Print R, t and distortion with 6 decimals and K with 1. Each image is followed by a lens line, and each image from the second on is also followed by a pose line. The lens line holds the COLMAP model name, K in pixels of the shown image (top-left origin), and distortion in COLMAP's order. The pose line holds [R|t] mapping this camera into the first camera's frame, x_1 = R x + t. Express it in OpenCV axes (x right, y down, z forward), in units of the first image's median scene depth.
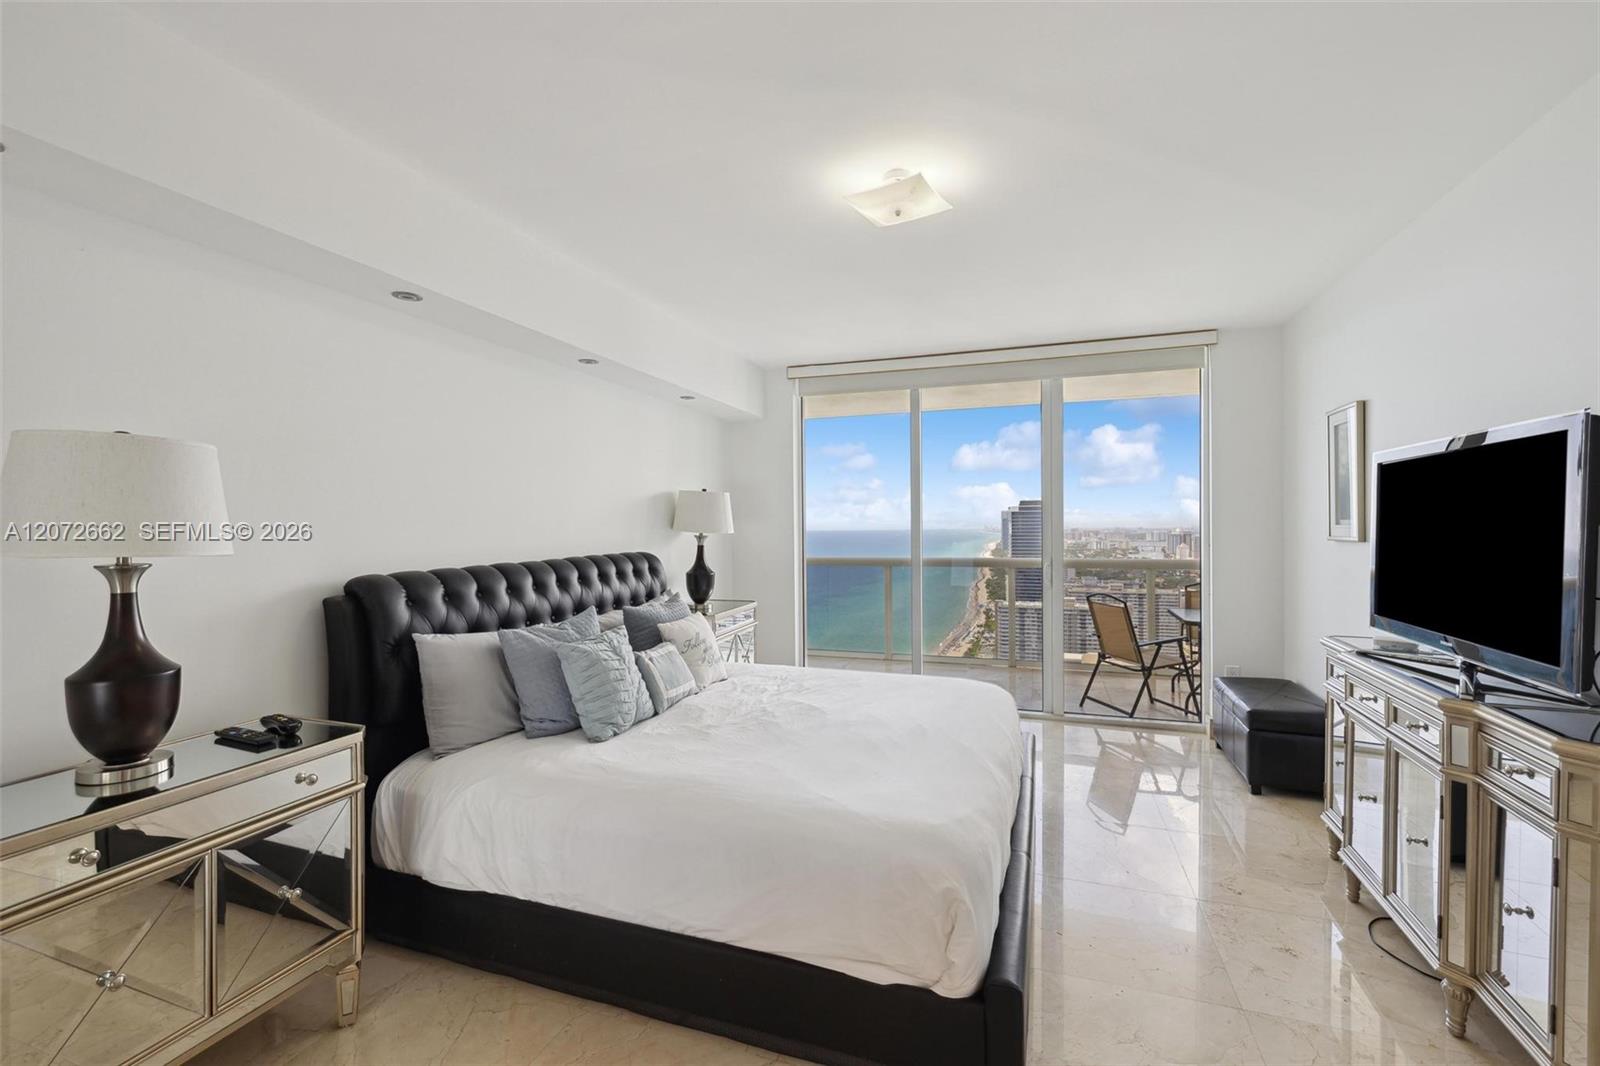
lens RADIAL K [[679.8, 0, 803.4], [0, 679.8, 532.2], [0, 0, 1]] dist [0.000539, 0.000809]
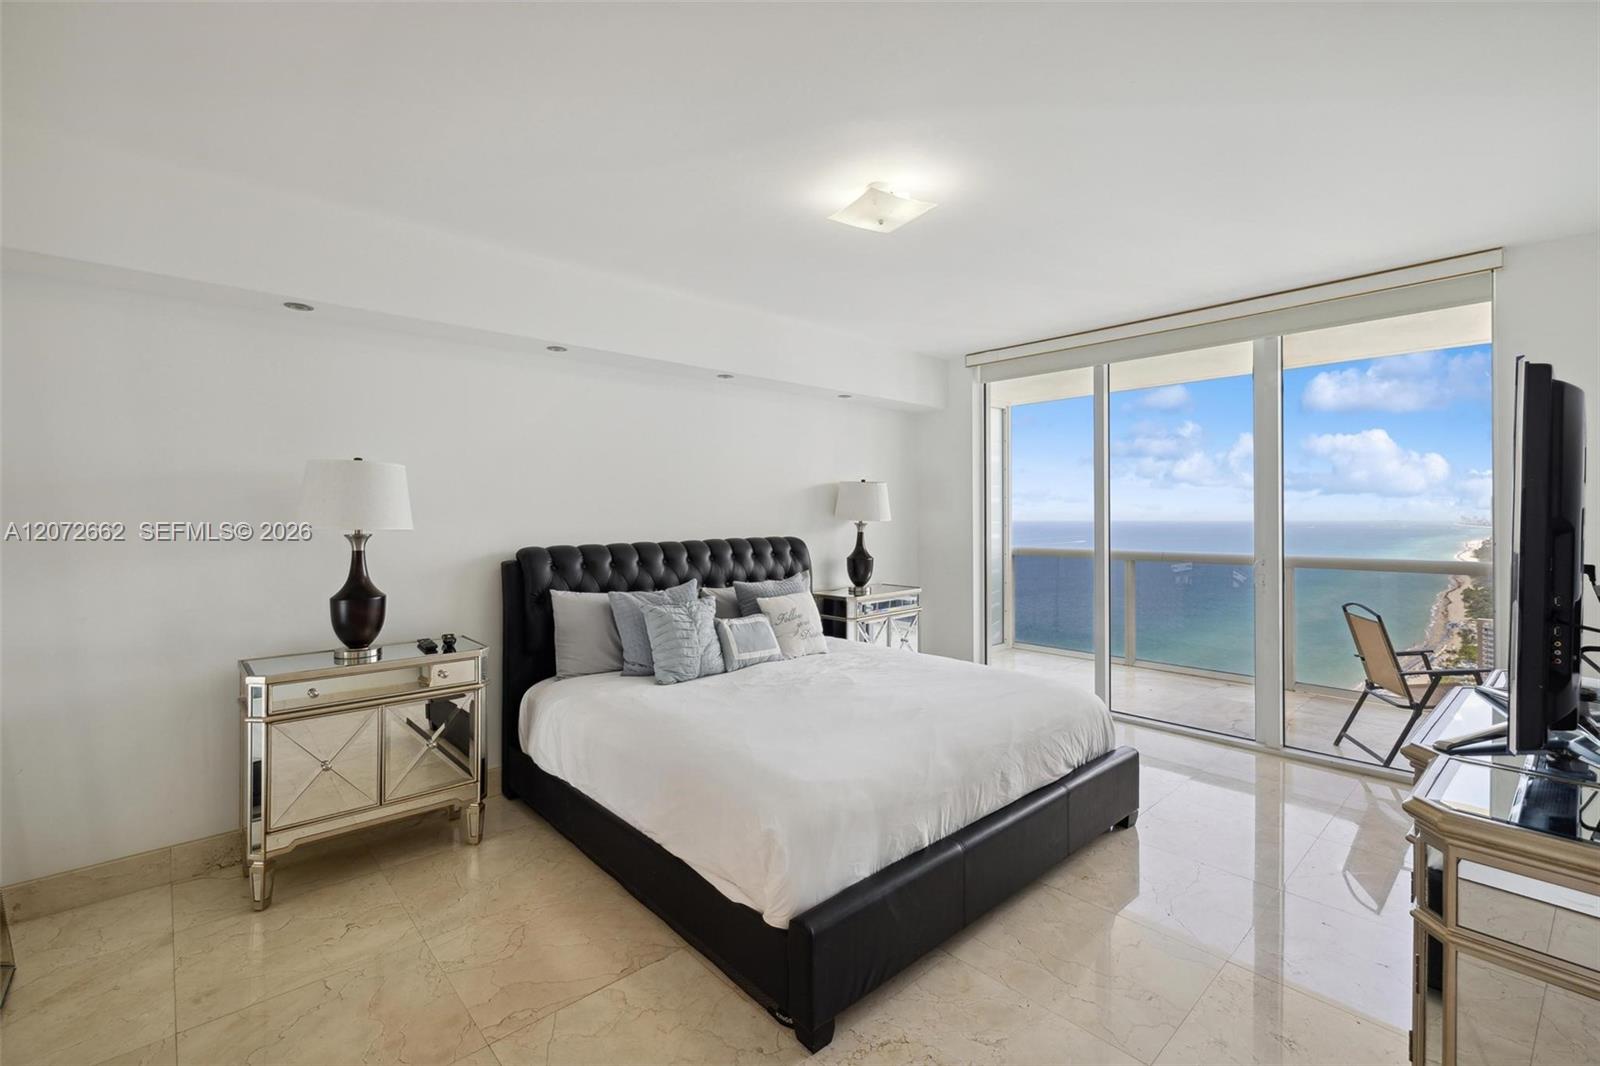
lens RADIAL K [[693.5, 0, 803.2], [0, 693.5, 510.3], [0, 0, 1]] dist [0.001555, -0.000100]
pose [[0.878246, 0.001943, -0.478205, 0.494972], [-0.009011, 0.999881, -0.012487, -0.001034], [0.478124, 0.015276, 0.878159, -0.008312]]
